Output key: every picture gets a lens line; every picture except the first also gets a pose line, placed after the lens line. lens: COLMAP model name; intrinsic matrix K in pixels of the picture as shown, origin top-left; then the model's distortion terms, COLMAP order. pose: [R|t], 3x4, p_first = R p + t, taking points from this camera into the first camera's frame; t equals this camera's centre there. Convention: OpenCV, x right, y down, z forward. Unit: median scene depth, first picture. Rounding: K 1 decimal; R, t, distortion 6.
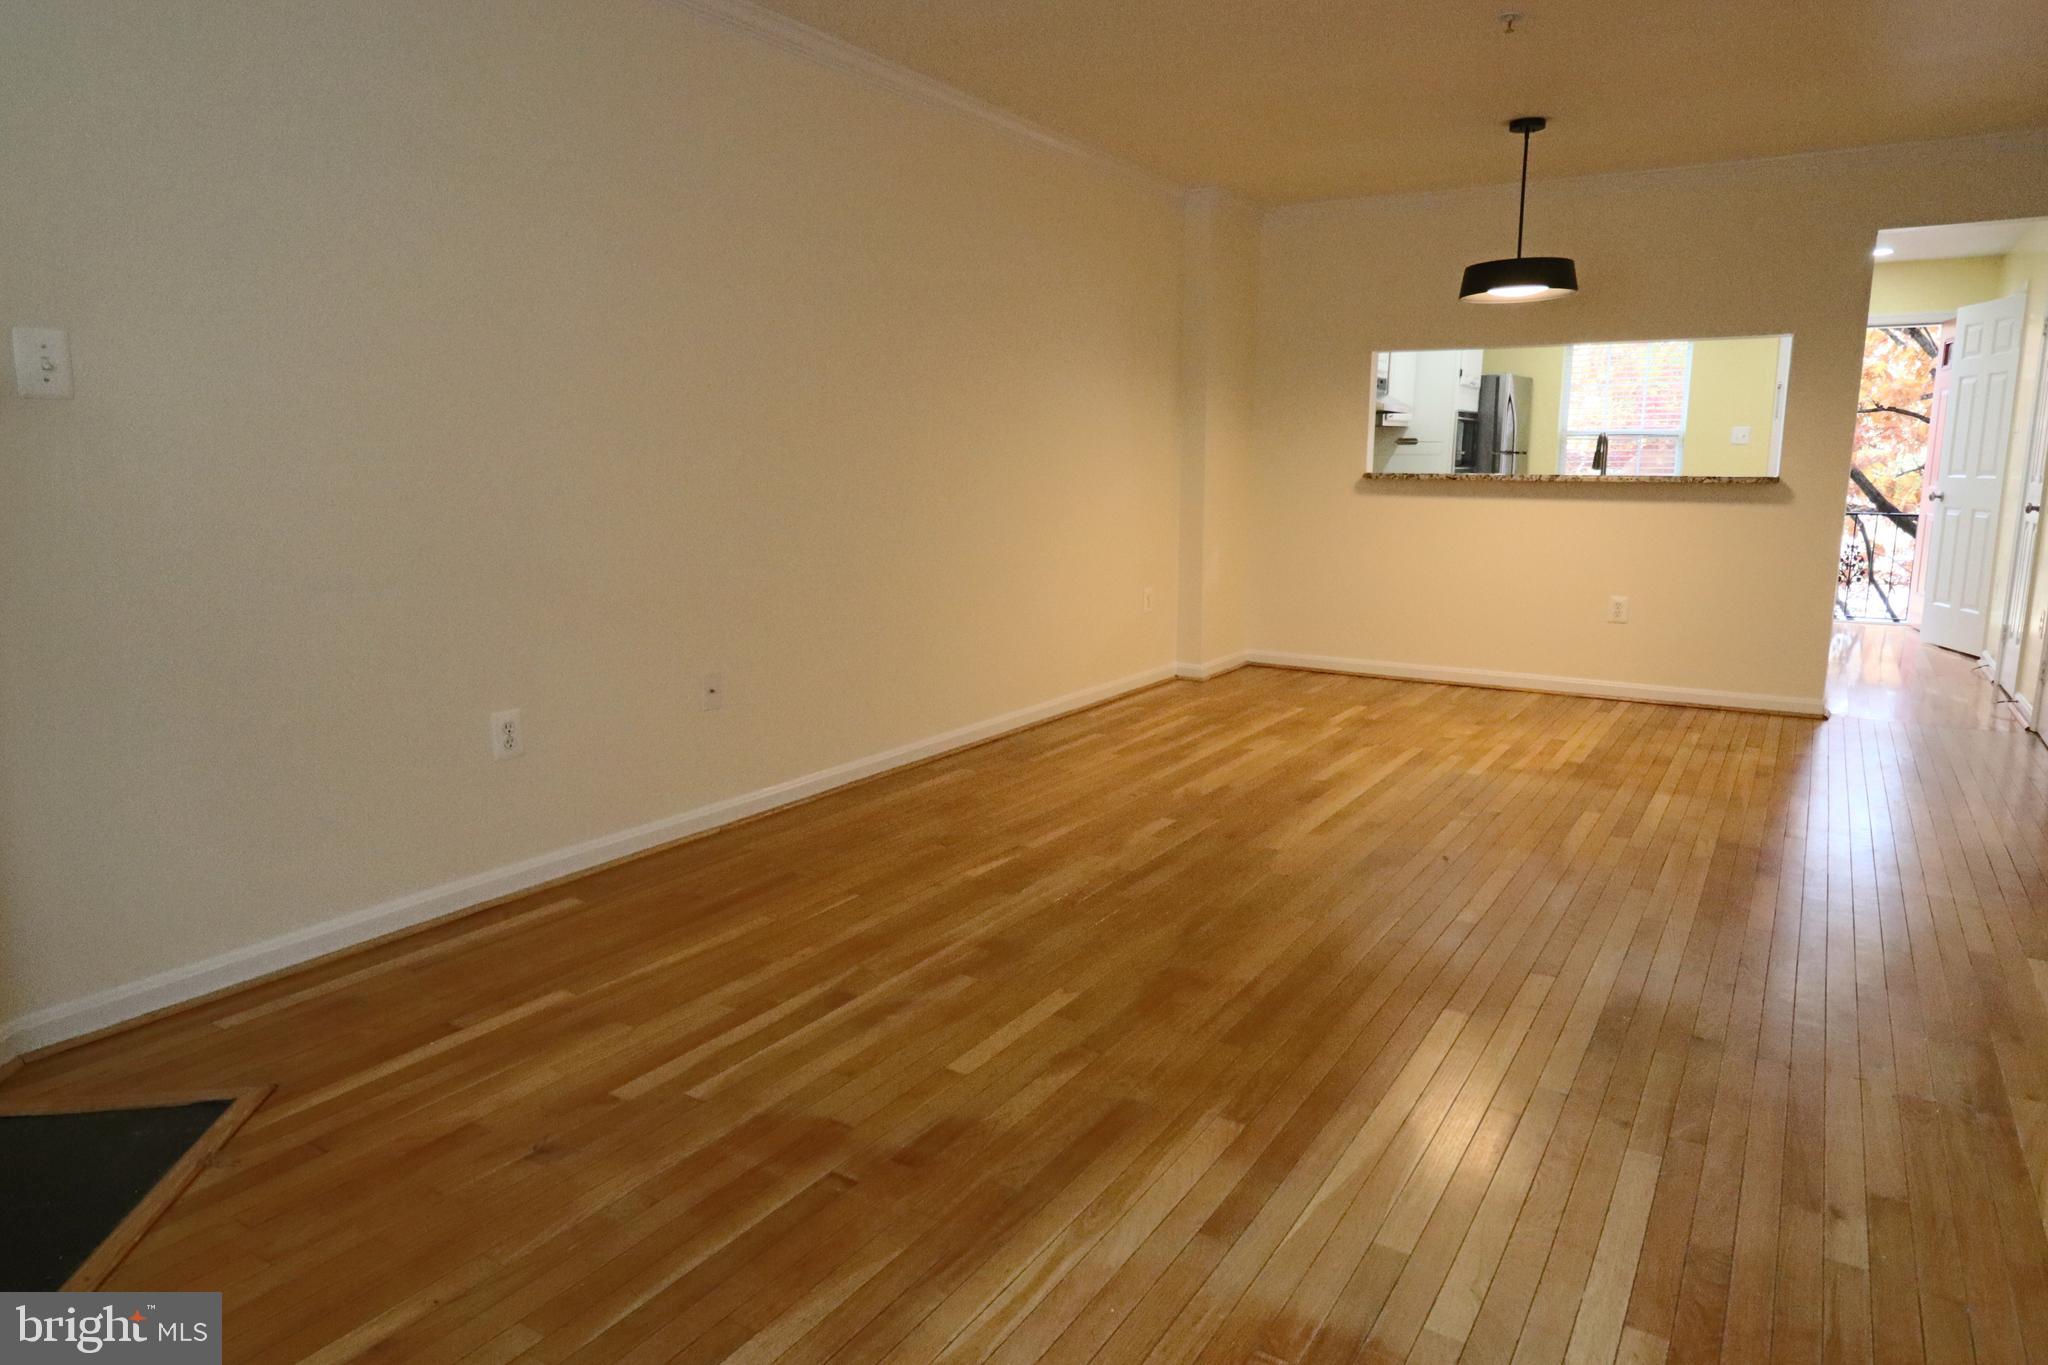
lens RADIAL K [[1307.0, 0, 1019.4], [0, 1307.0, 686.7], [0, 0, 1]] dist [-0.002417, -0.000714]
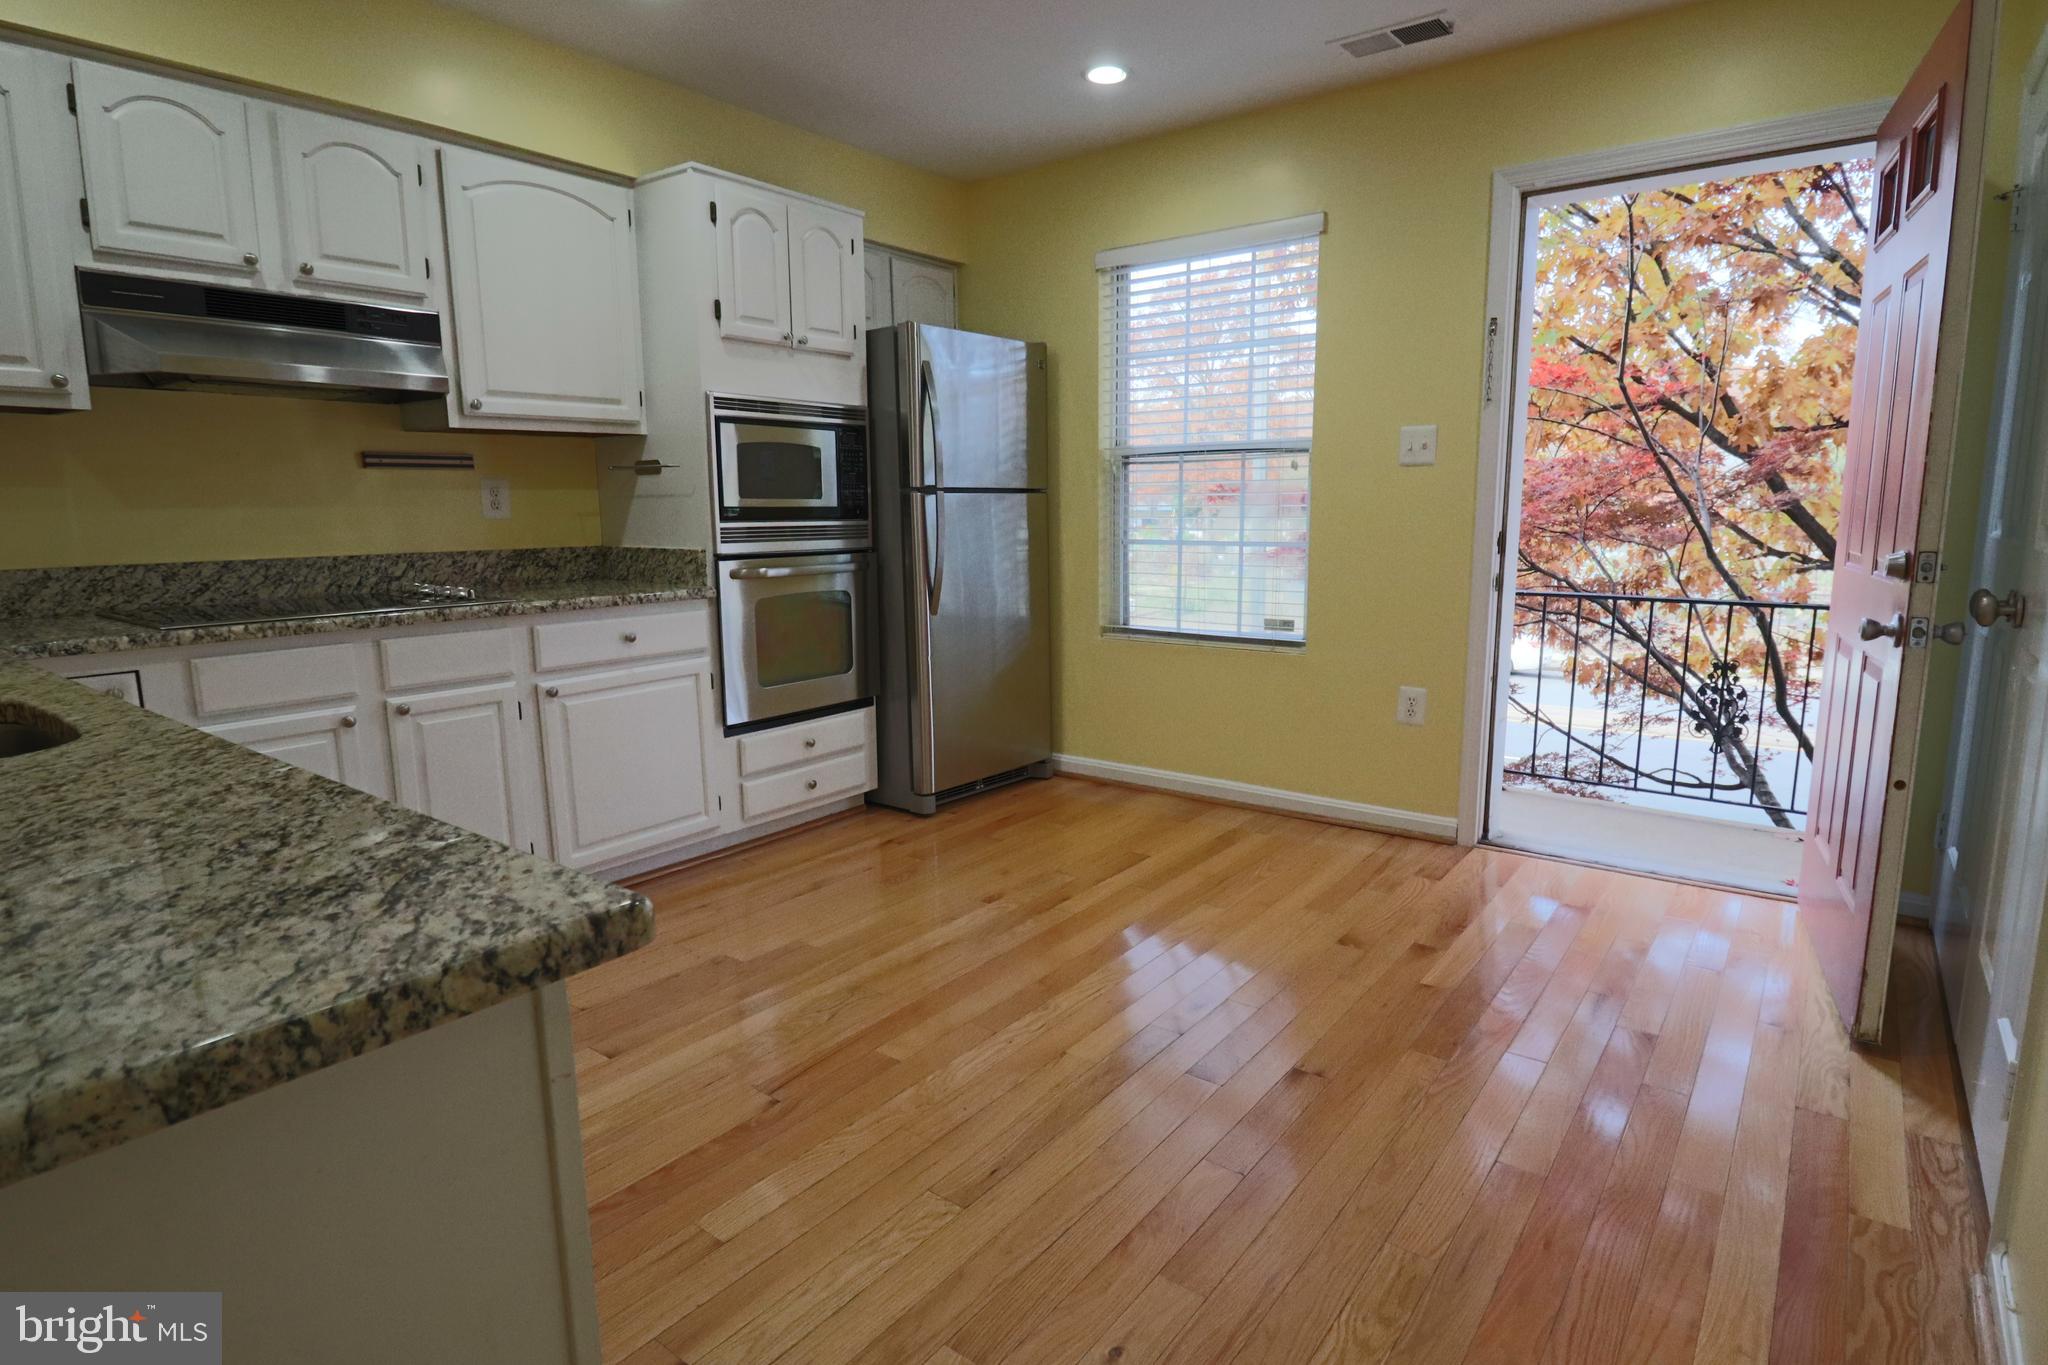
lens RADIAL K [[1065.9, 0, 1045.4], [0, 1065.9, 680.5], [0, 0, 1]] dist [0.005229, -0.015462]
pose [[0.995105, -0.000098, -0.098820, 1.001260], [-0.001283, 0.999902, -0.013909, -0.226583], [0.098812, 0.013967, 0.995008, 1.349433]]
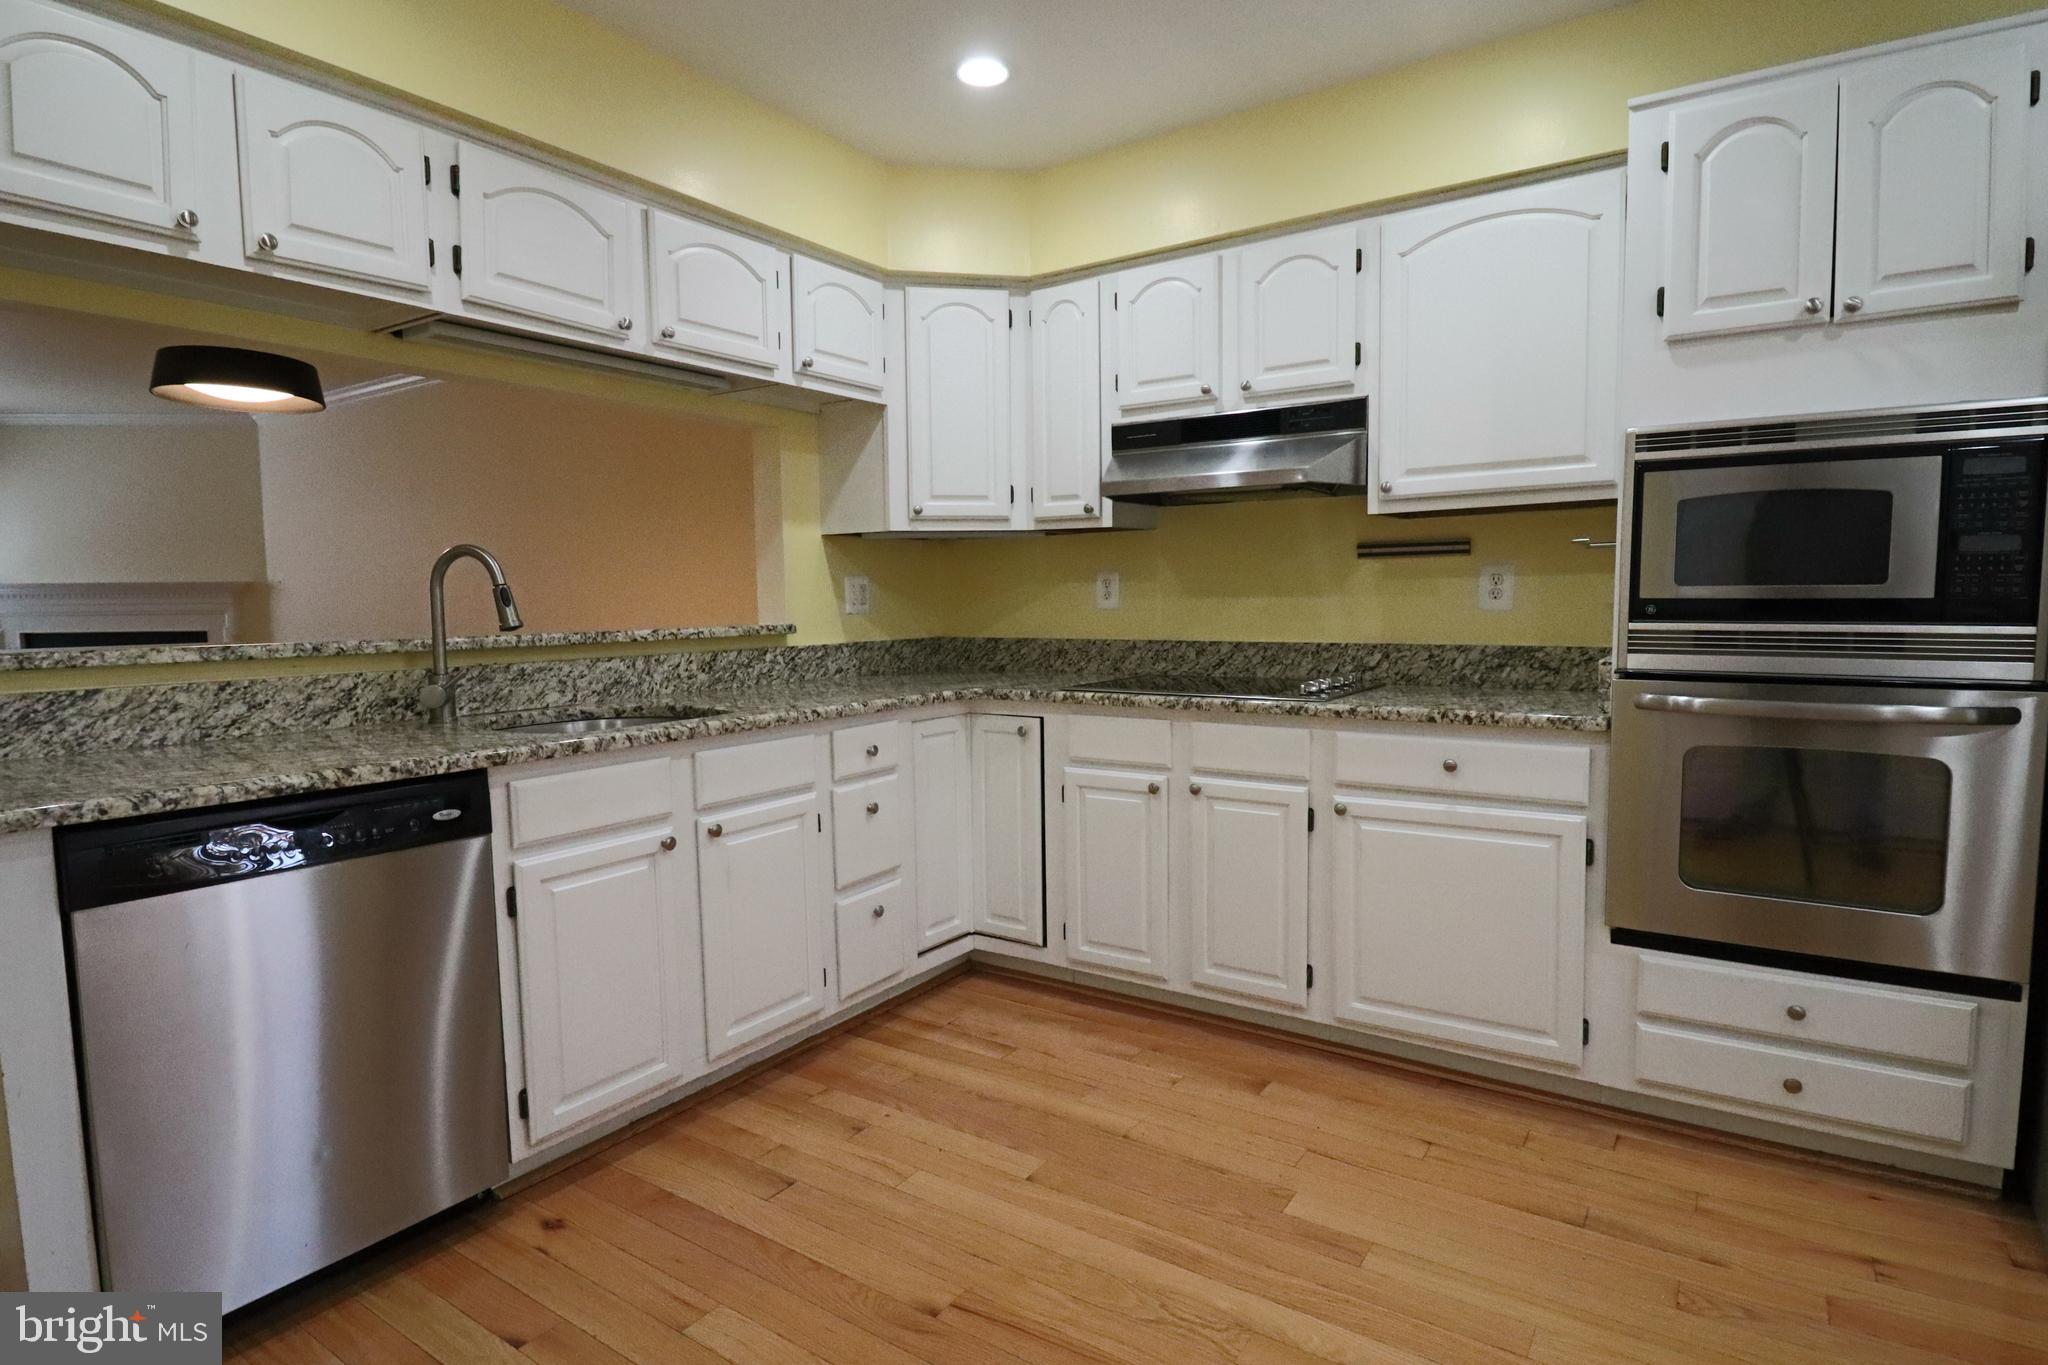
lens RADIAL K [[1060.2, 0, 1029.9], [0, 1060.2, 679.7], [0, 0, 1]] dist [0.006207, -0.017067]
pose [[-0.048909, 0.069280, -0.996398, 1.225976], [-0.167196, 0.982947, 0.076552, -0.320191], [0.984710, 0.170338, -0.036492, 1.860260]]
